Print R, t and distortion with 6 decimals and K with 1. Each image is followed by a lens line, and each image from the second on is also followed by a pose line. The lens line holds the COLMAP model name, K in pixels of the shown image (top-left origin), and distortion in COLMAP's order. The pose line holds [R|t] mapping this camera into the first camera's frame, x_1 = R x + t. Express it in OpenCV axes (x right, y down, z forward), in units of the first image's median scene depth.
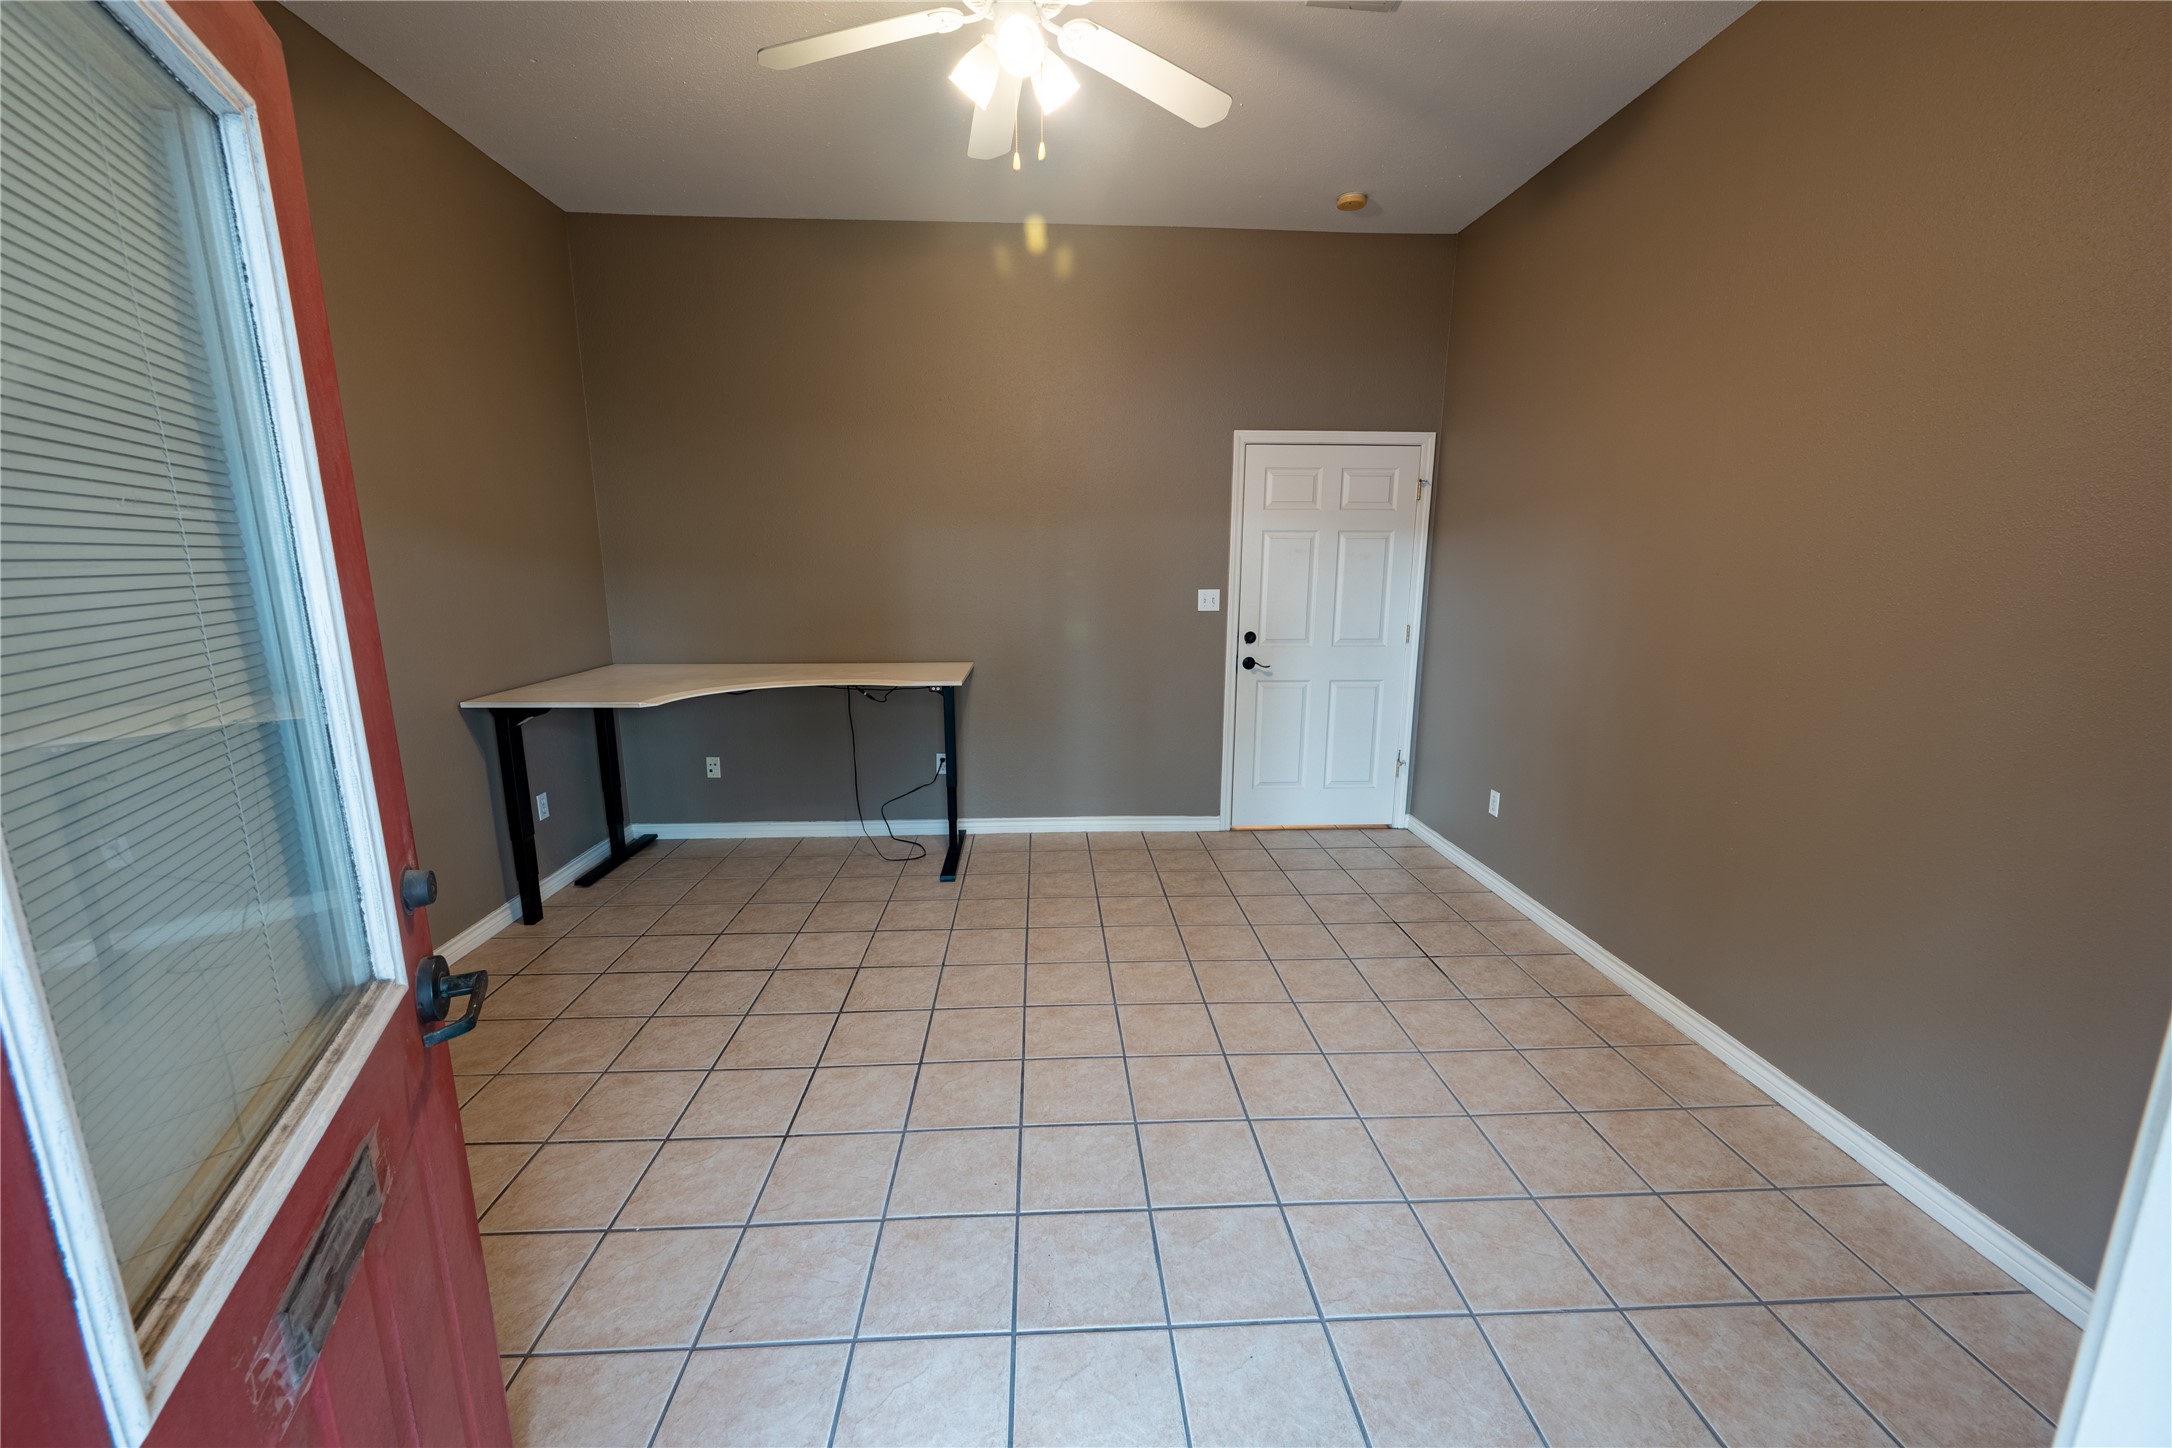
lens RADIAL K [[847.5, 0, 1085.2], [0, 847.5, 729.3], [0, 0, 1]] dist [-0.000124, 0.000694]
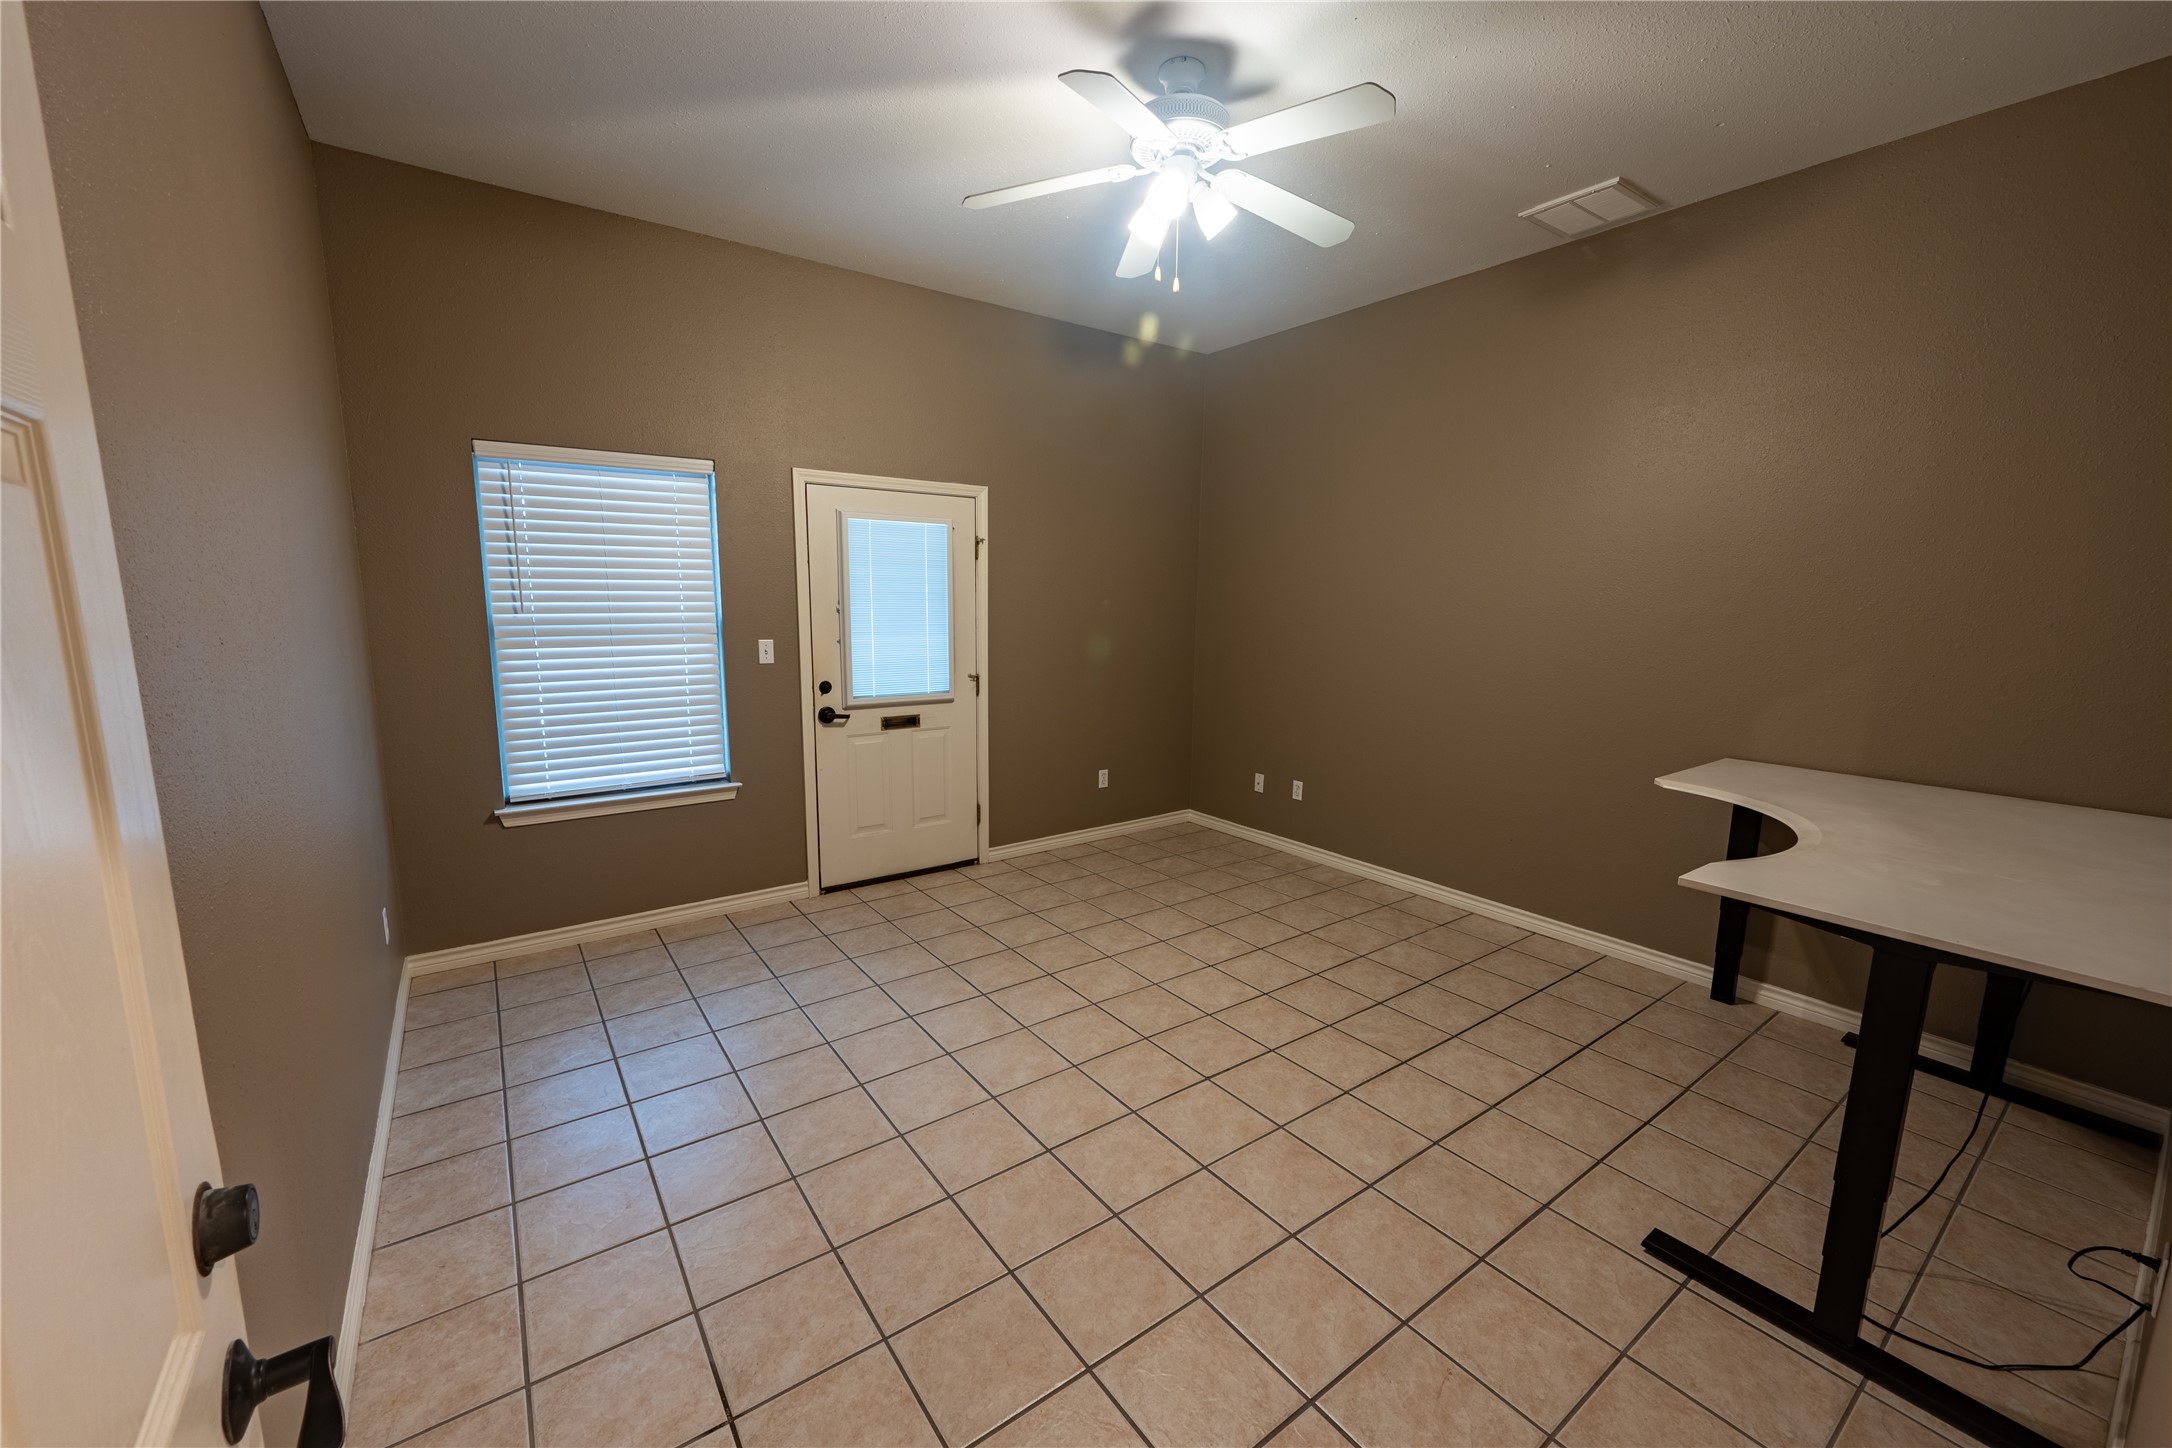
lens RADIAL K [[847.5, 0, 1089.8], [0, 847.5, 726.7], [0, 0, 1]] dist [-0.000124, 0.000694]
pose [[-0.836766, 0.068899, -0.543208, 0.429942], [-0.126561, 0.940852, 0.314292, -0.266621], [0.532733, 0.331738, -0.778554, 1.248425]]
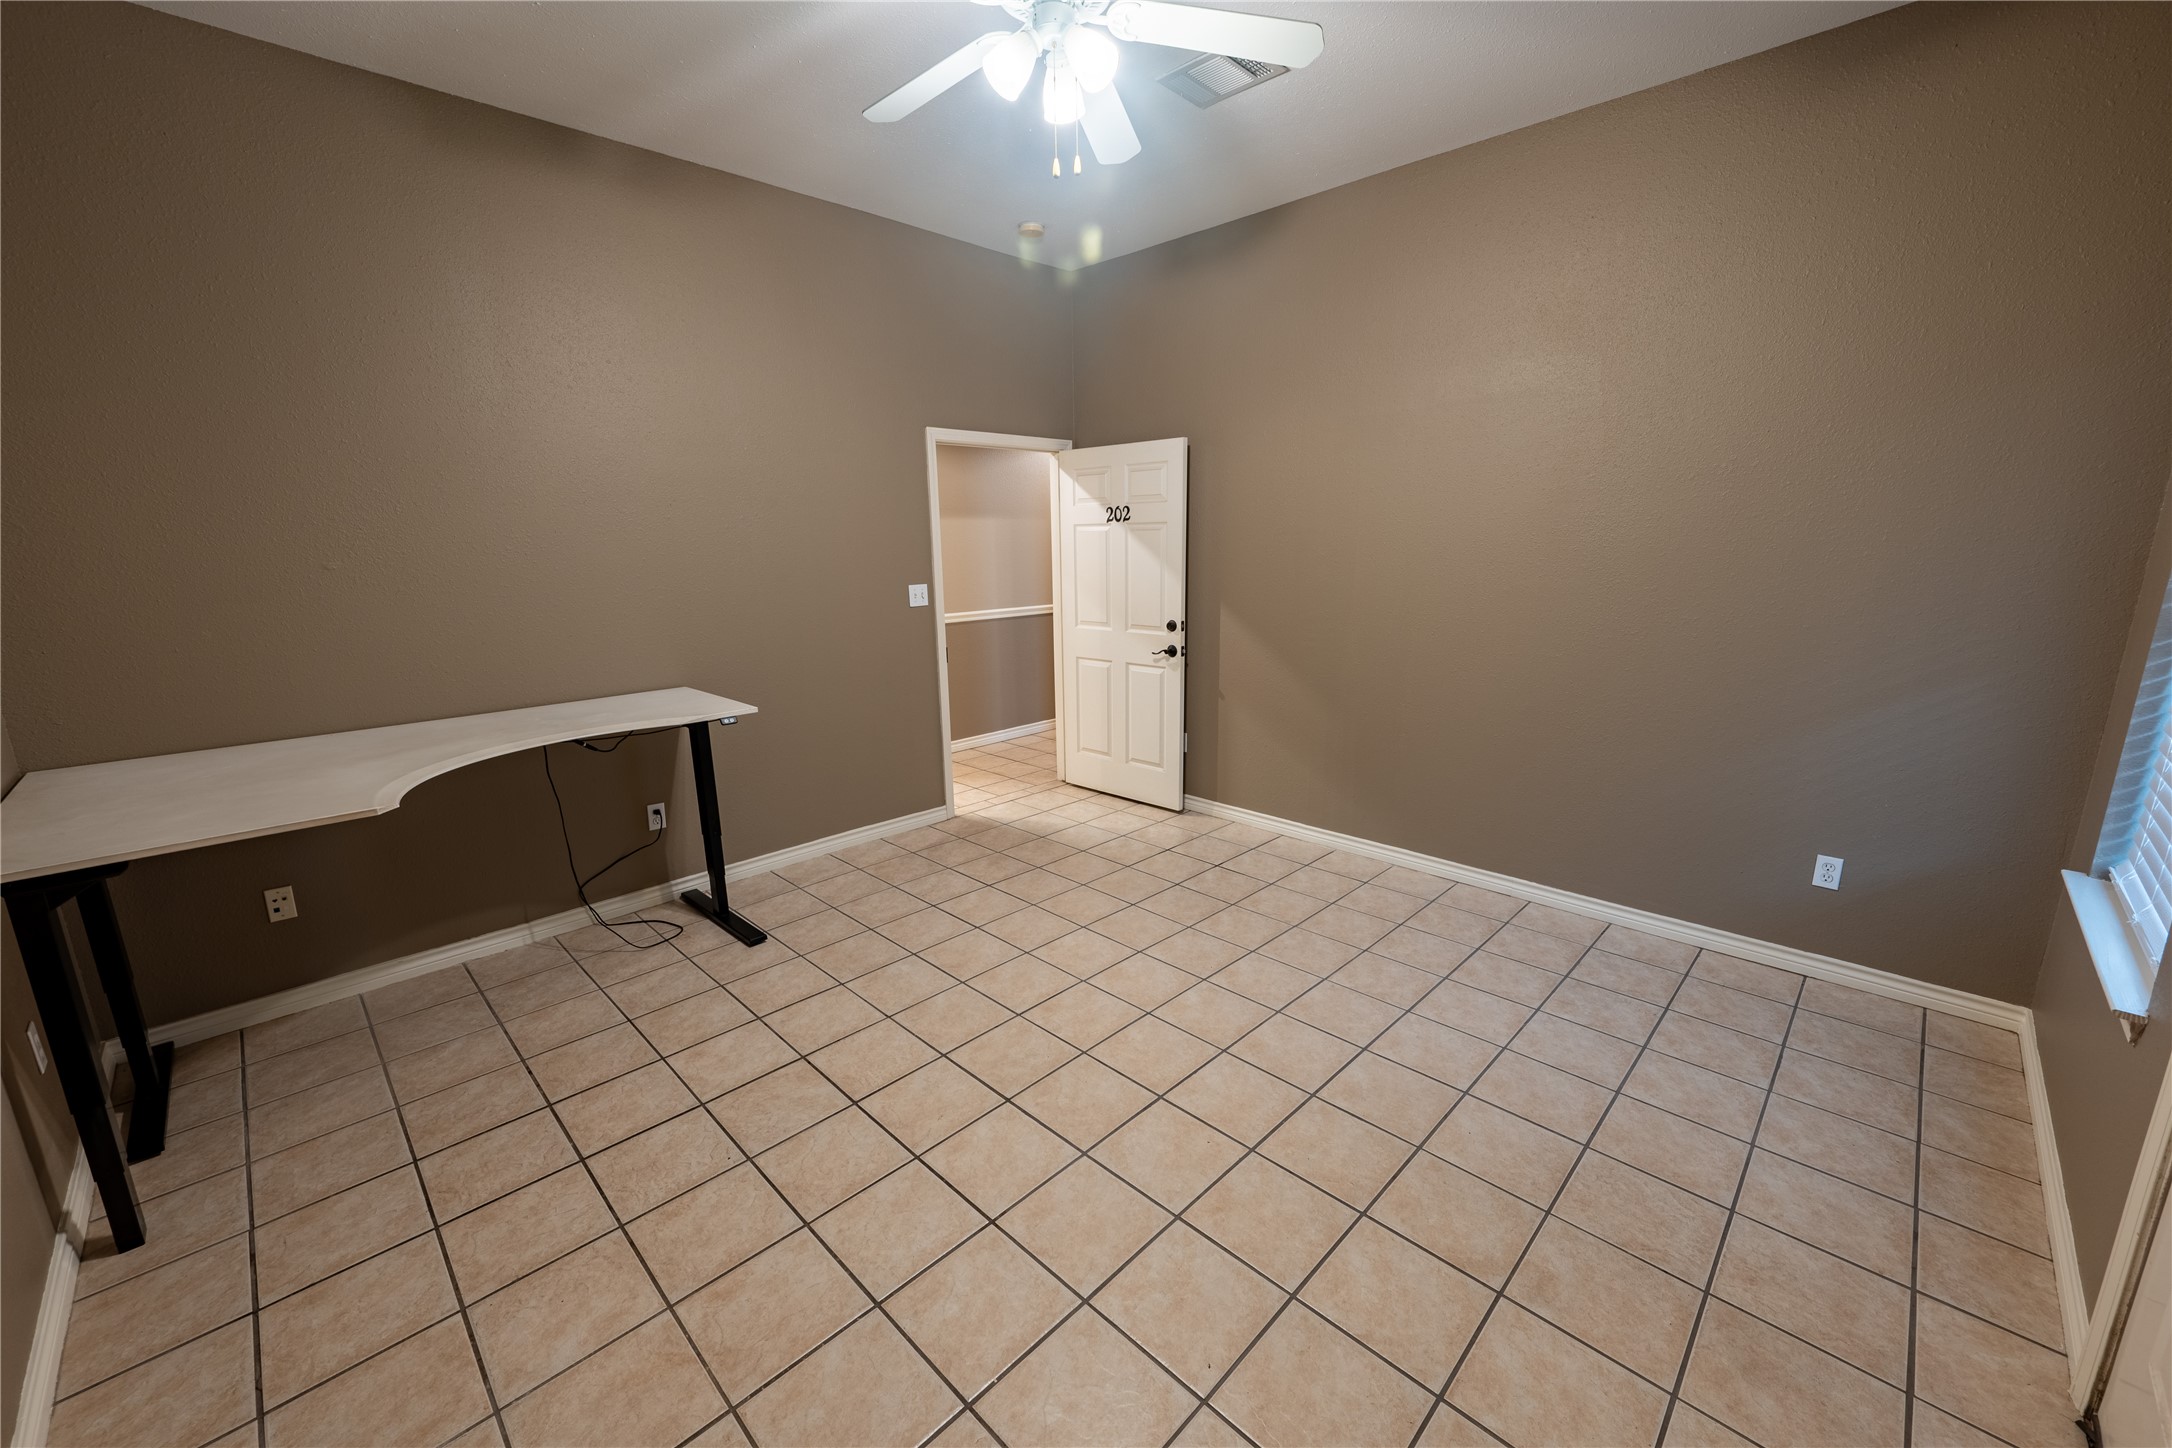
lens RADIAL K [[847.5, 0, 1086.8], [0, 847.5, 726.8], [0, 0, 1]] dist [-0.000124, 0.000694]
pose [[0.739839, -0.161142, 0.653201, -0.489809], [0.151800, 0.985839, 0.071269, -0.050669], [-0.655435, 0.046428, 0.753823, 0.151476]]
